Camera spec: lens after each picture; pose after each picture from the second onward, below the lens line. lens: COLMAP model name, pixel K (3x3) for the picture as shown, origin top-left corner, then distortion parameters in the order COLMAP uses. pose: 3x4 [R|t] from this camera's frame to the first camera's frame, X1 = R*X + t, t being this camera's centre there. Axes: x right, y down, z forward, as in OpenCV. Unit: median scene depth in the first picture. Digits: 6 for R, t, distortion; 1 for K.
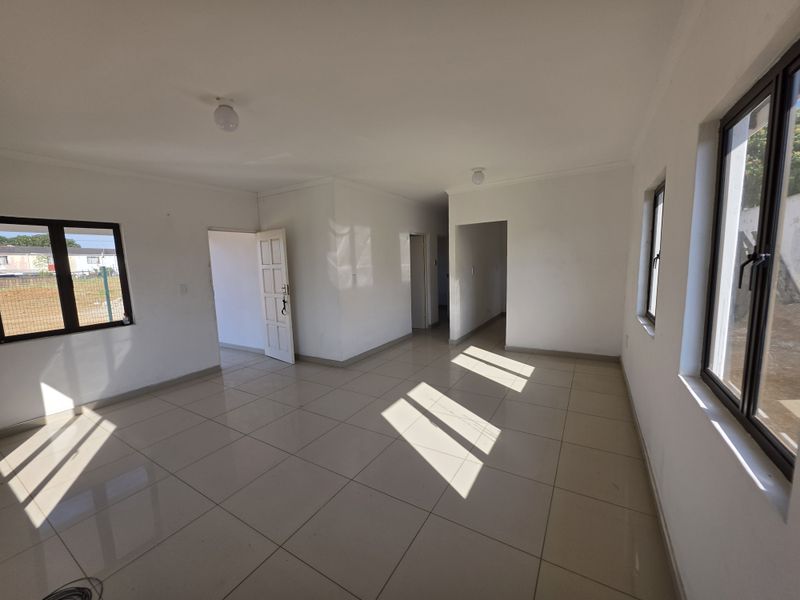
lens RADIAL K [[317.3, 0, 391.3], [0, 317.3, 302.9], [0, 0, 1]] dist [0.001673, 0.000432]
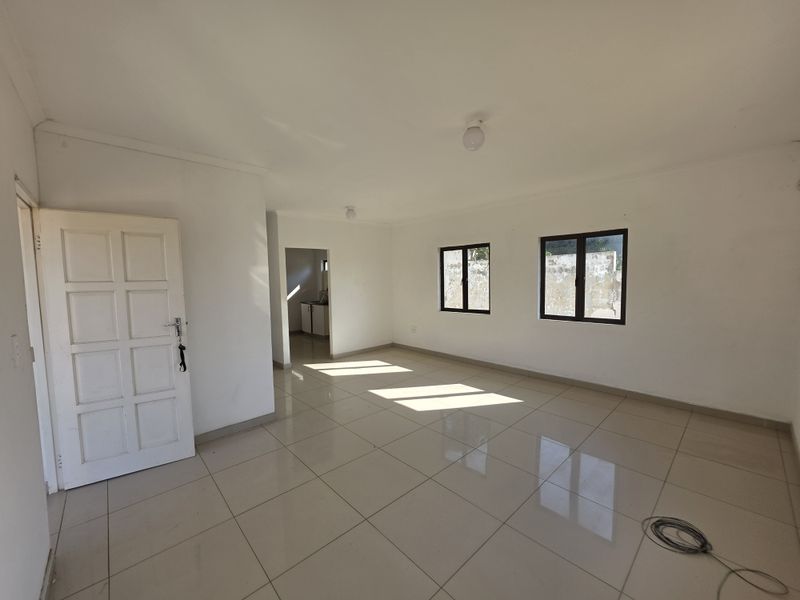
lens RADIAL K [[317.3, 0, 391.3], [0, 317.3, 302.9], [0, 0, 1]] dist [0.001673, 0.000432]
pose [[0.278284, -0.039316, 0.959694, -0.807805], [0.134139, 0.990961, 0.001700, -0.036206], [-0.951086, 0.128259, 0.281042, 0.509016]]
